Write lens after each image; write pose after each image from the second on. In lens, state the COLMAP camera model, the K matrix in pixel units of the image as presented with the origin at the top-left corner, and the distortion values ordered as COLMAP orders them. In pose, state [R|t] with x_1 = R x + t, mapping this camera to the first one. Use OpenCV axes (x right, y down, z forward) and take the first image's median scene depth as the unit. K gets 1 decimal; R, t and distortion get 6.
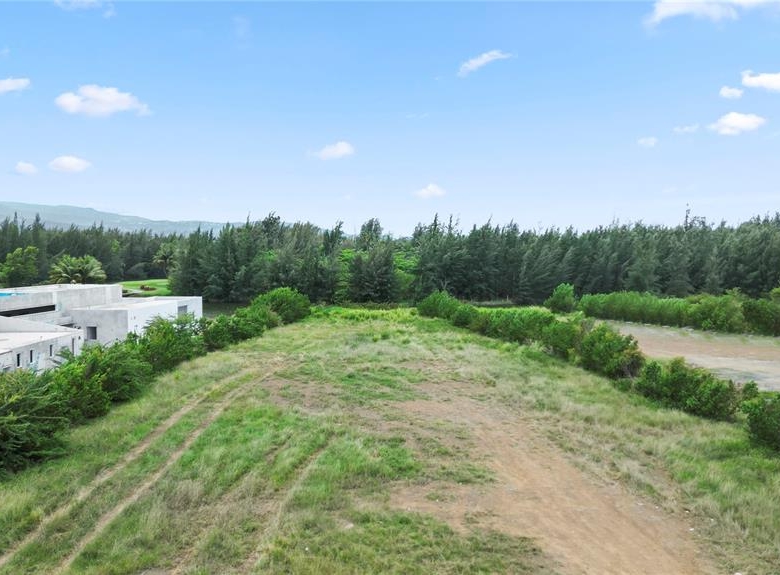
lens RADIAL K [[709.9, 0, 390.0], [0, 709.9, 287.5], [0, 0, 1]] dist [0.129153, -0.208705]
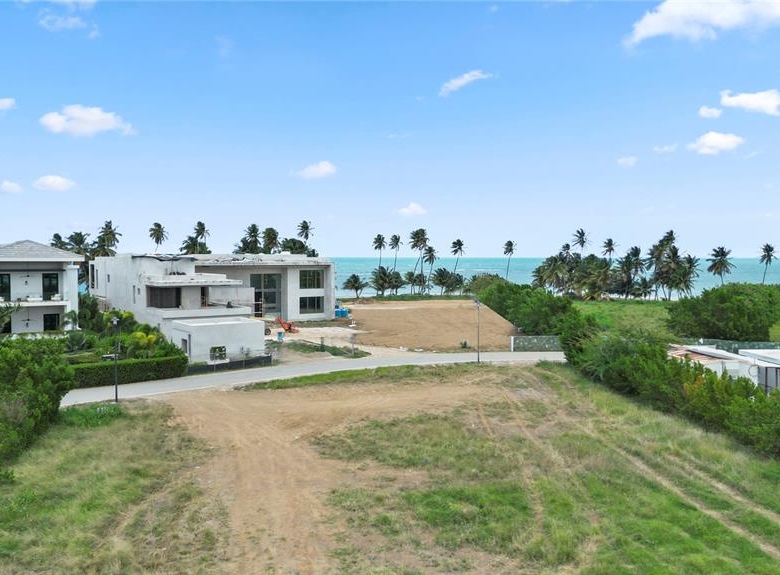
lens RADIAL K [[709.9, 0, 390.0], [0, 709.9, 287.5], [0, 0, 1]] dist [0.129153, -0.208705]
pose [[-0.996881, 0.002251, -0.078884, 0.022686], [-0.005257, 0.995479, 0.094836, -0.016812], [0.078741, 0.094955, -0.992363, 0.314910]]
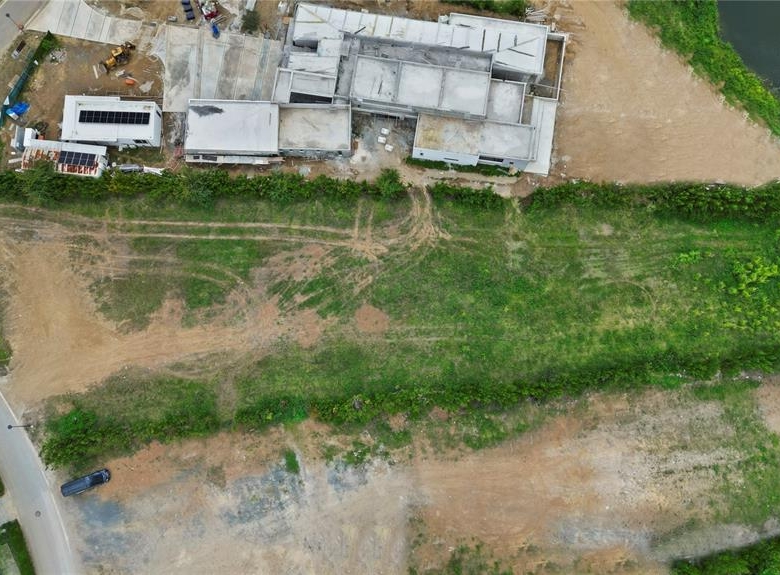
lens RADIAL K [[709.9, 0, 390.0], [0, 709.9, 287.5], [0, 0, 1]] dist [0.129153, -0.208705]
pose [[-0.013422, 0.986687, -0.162078, 0.083996], [-0.054536, 0.161128, 0.985425, -0.551707], [0.998422, 0.022066, 0.051648, 0.299603]]
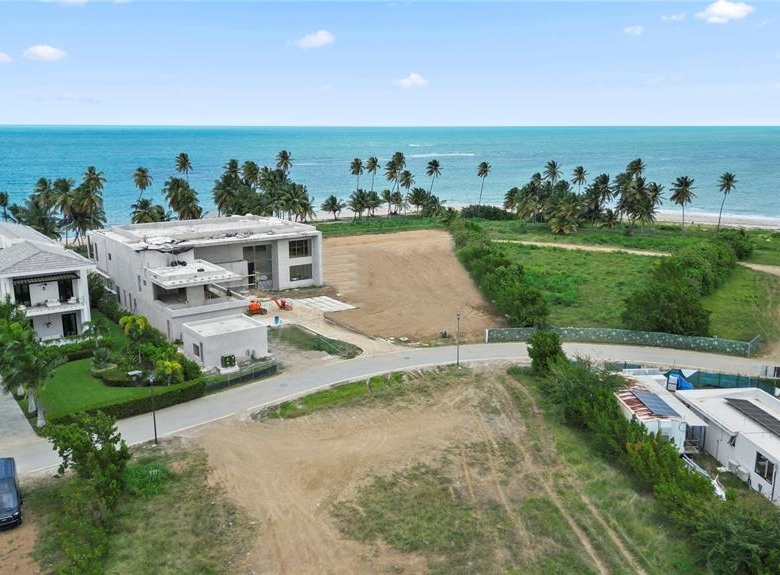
lens RADIAL K [[709.9, 0, 390.0], [0, 709.9, 287.5], [0, 0, 1]] dist [0.129153, -0.208705]
pose [[-0.992772, 0.030150, -0.116169, 0.035600], [-0.002706, 0.962062, 0.272817, -0.101771], [0.119987, 0.271159, -0.955027, 0.341808]]
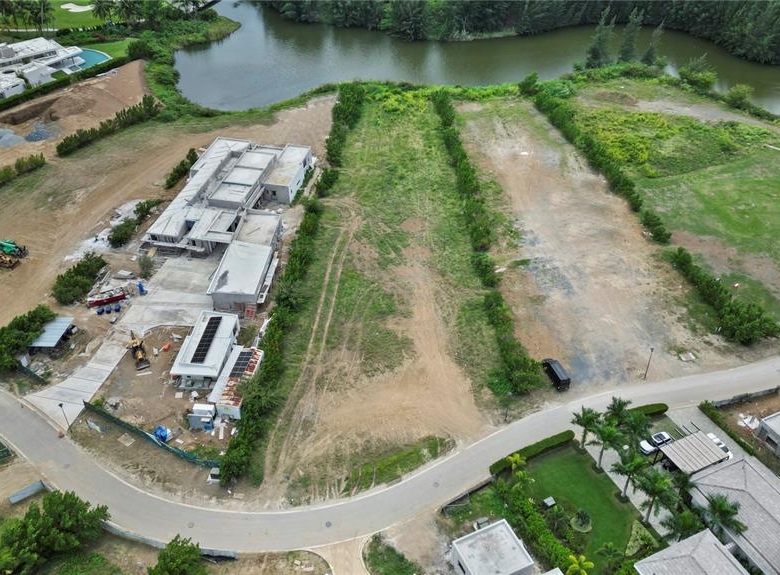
lens RADIAL K [[709.9, 0, 390.0], [0, 709.9, 287.5], [0, 0, 1]] dist [0.129153, -0.208705]
pose [[0.997167, 0.050177, -0.056031, 0.038283], [-0.008278, 0.813634, 0.581319, -0.363136], [0.074757, -0.579208, 0.811744, -0.361227]]
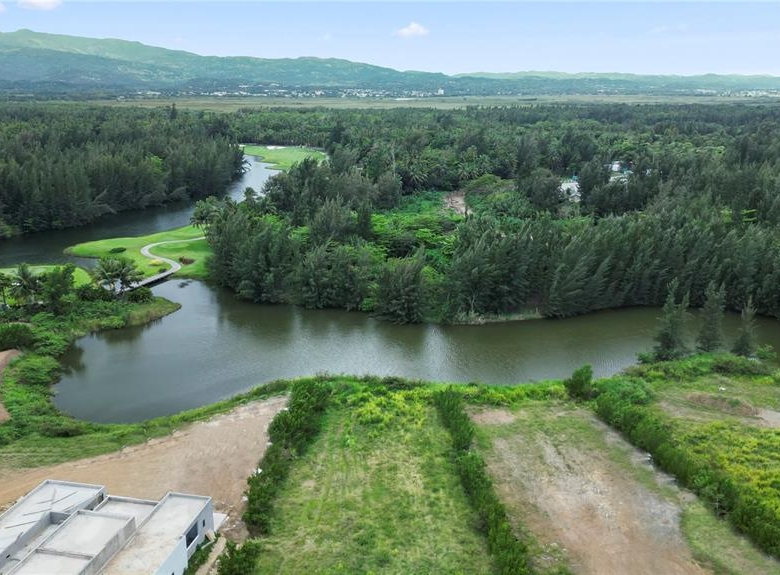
lens RADIAL K [[709.9, 0, 390.0], [0, 709.9, 287.5], [0, 0, 1]] dist [0.129153, -0.208705]
pose [[0.997409, 0.025442, -0.067285, 0.027425], [-0.010100, 0.975632, 0.219183, -0.230546], [0.071222, -0.217935, 0.973361, 0.025040]]
